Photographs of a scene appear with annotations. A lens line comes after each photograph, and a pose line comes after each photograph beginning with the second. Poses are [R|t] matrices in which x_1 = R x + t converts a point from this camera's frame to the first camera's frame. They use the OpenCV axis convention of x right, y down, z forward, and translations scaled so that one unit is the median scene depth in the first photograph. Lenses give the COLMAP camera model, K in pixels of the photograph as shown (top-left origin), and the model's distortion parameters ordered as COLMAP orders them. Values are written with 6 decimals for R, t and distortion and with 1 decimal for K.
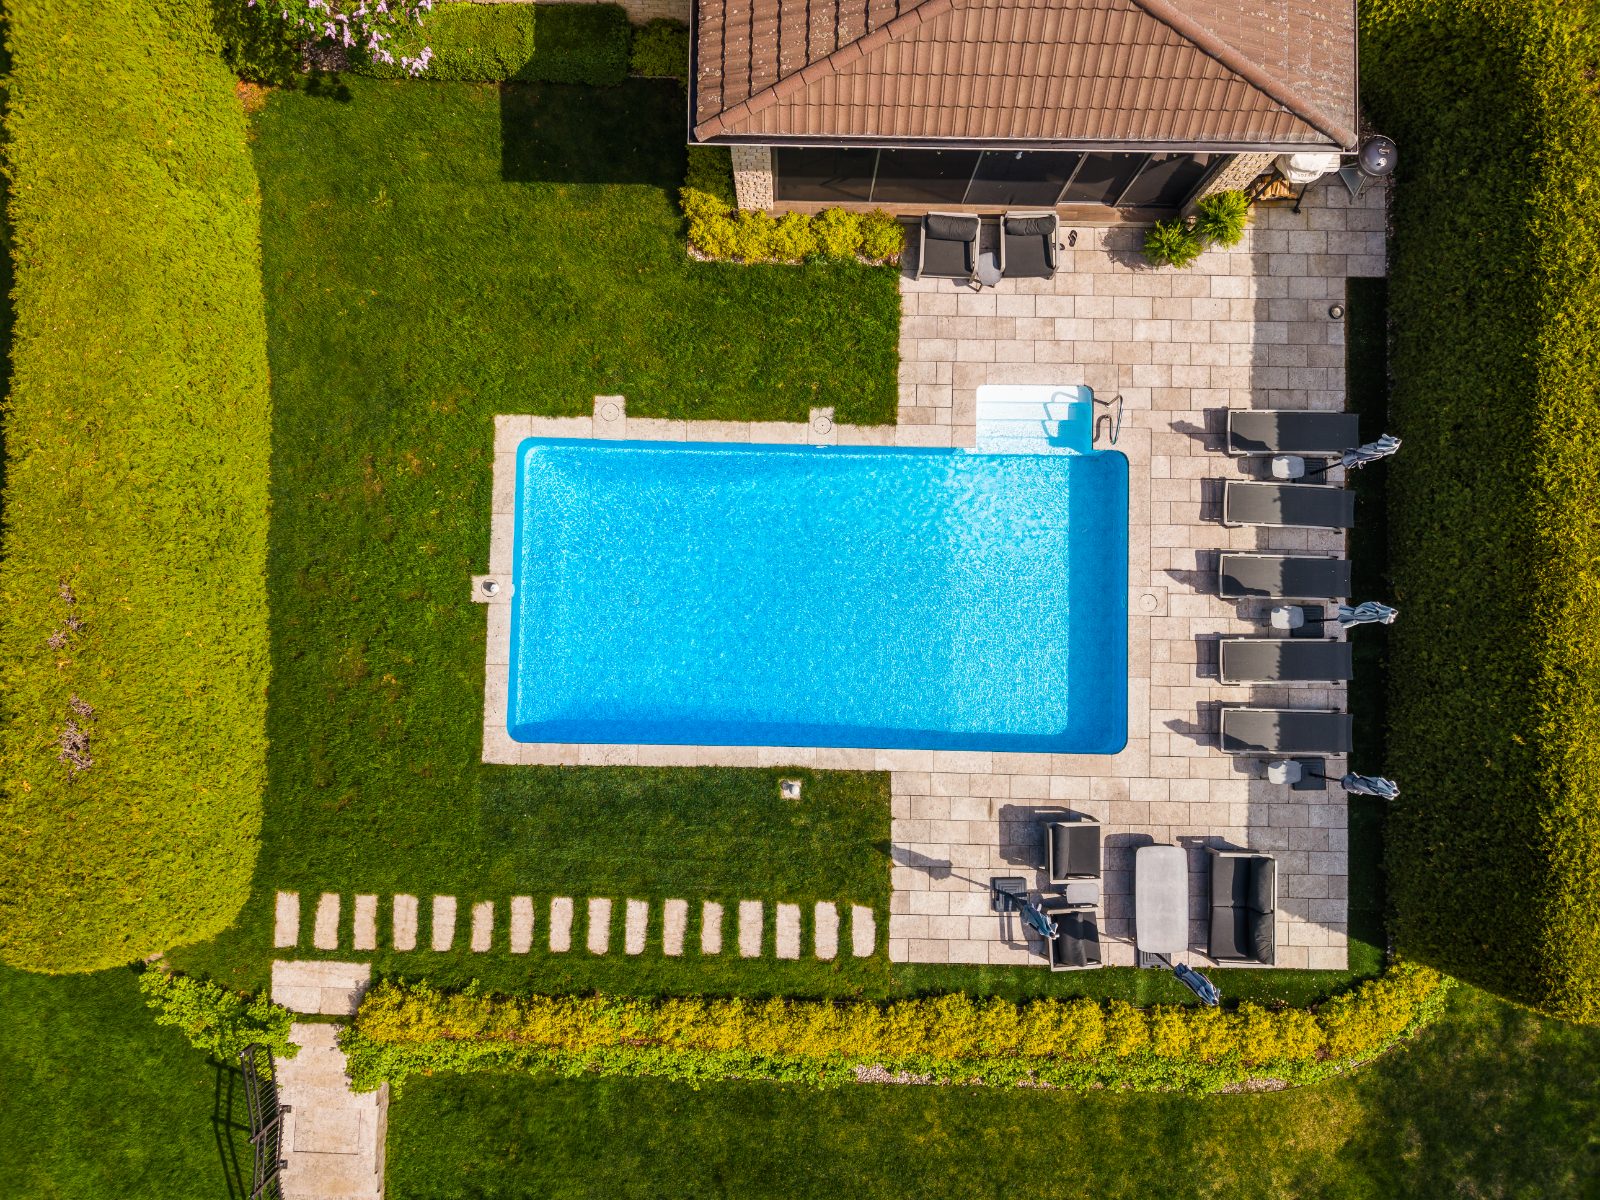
lens RADIAL K [[1044.2, 0, 800.0], [0, 1044.2, 600.0], [0, 0, 1]] dist [0.005130, -0.001784]
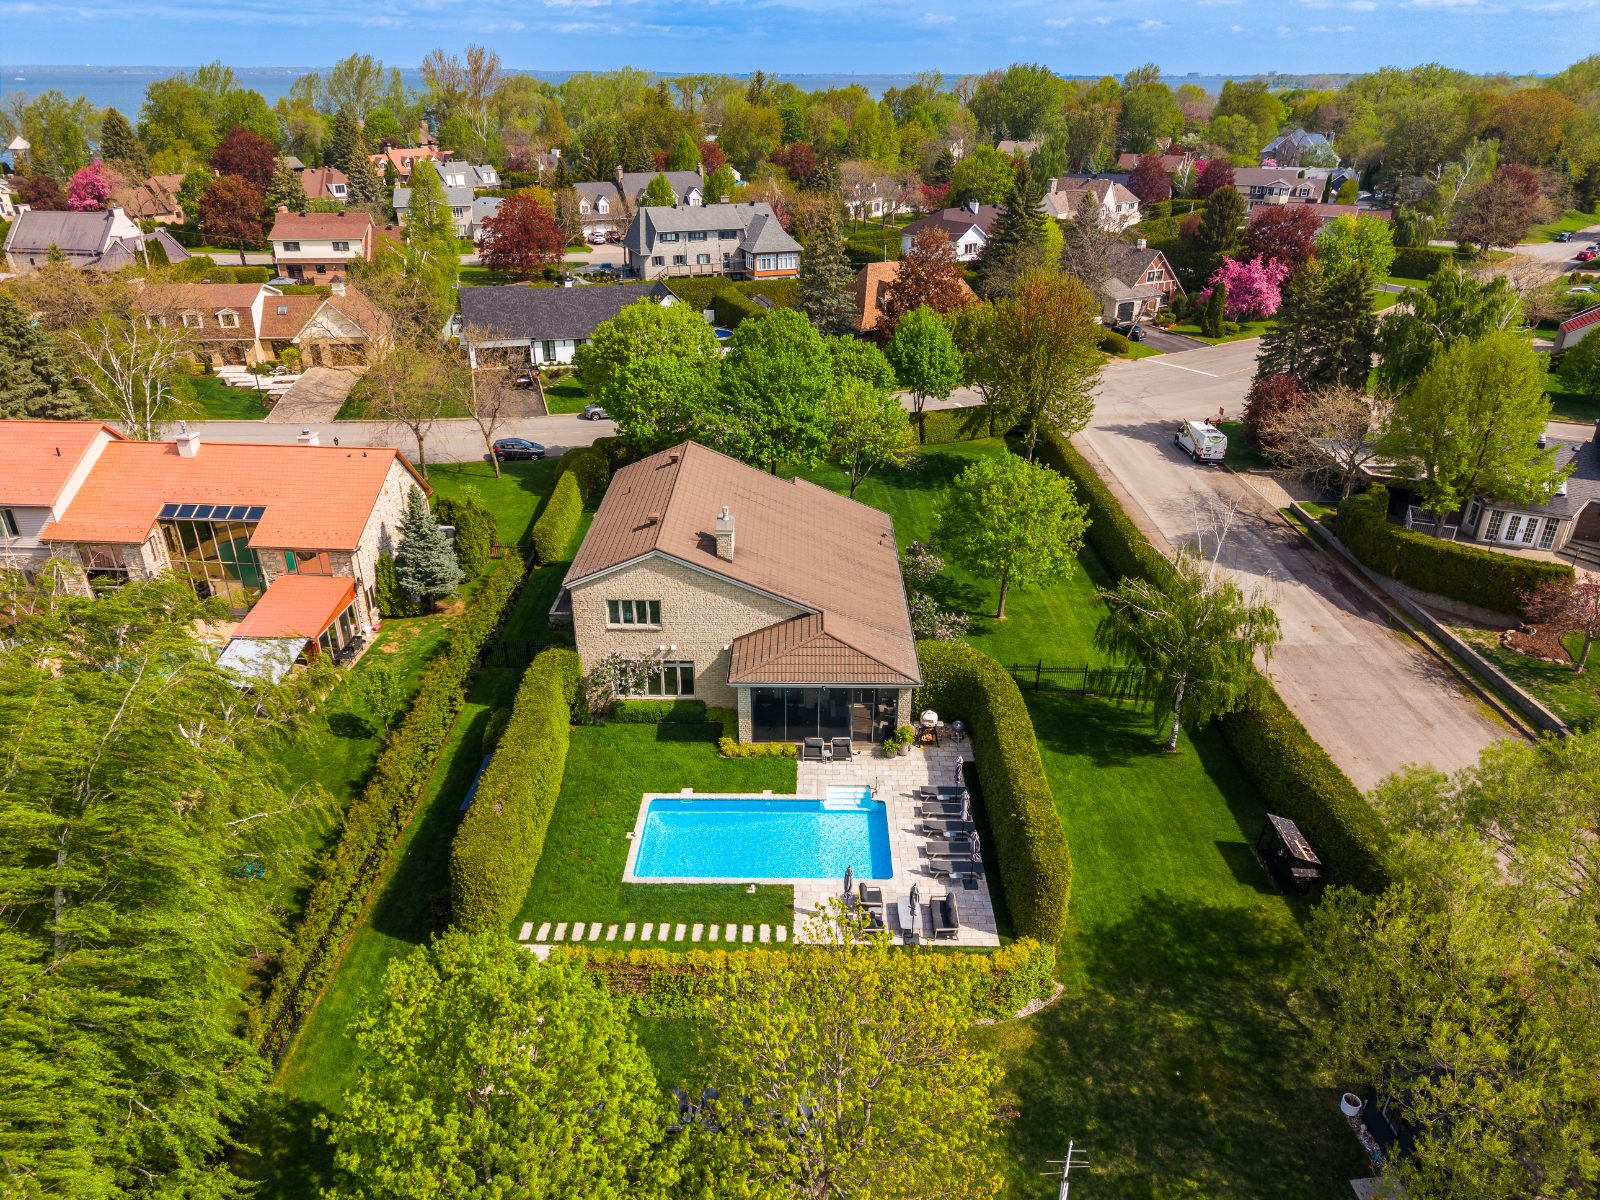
lens RADIAL K [[1044.2, 0, 800.0], [0, 1044.2, 600.0], [0, 0, 1]] dist [0.005130, -0.001784]
pose [[0.999956, -0.002997, 0.008888, 0.082464], [0.009227, 0.484713, -0.874625, 1.924194], [-0.001687, 0.874668, 0.484719, -0.714418]]
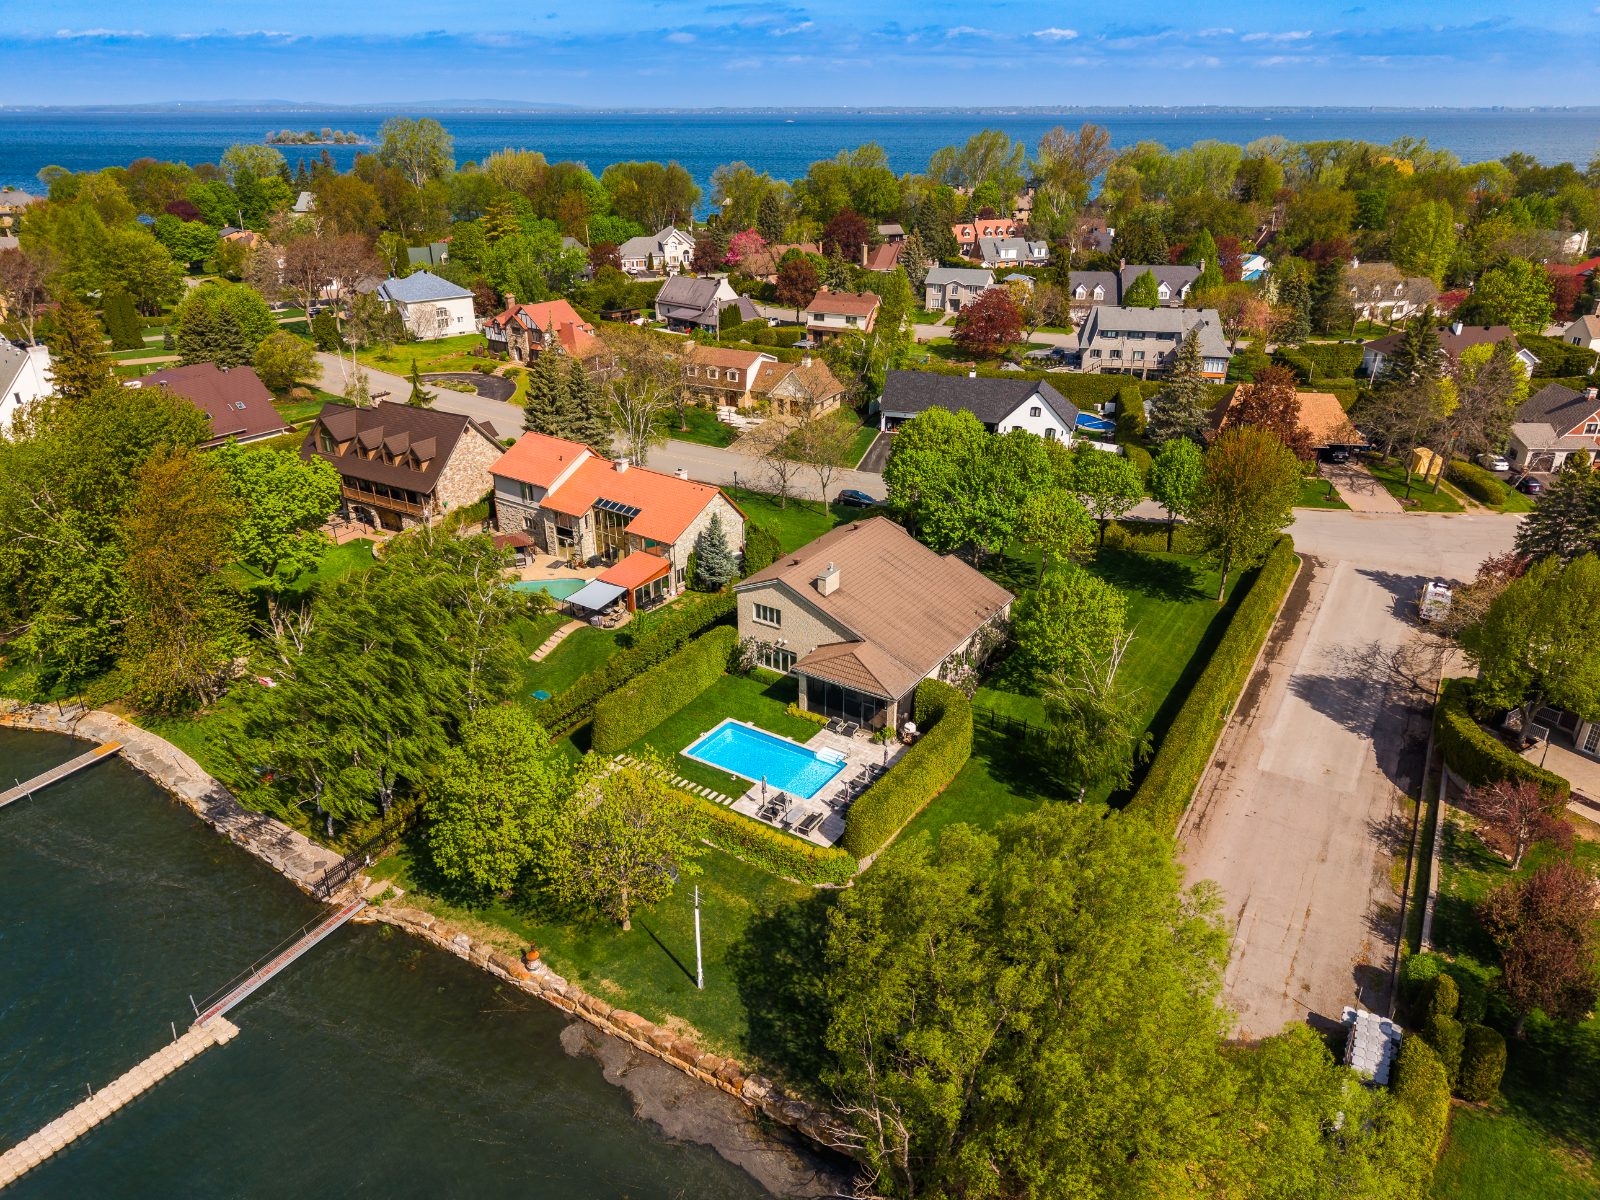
lens RADIAL K [[1044.2, 0, 800.0], [0, 1044.2, 600.0], [0, 0, 1]] dist [0.005130, -0.001784]
pose [[0.842647, 0.217132, -0.492747, 2.065091], [-0.537487, 0.394357, -0.745379, 2.803515], [0.032473, 0.892937, 0.449010, -1.441683]]
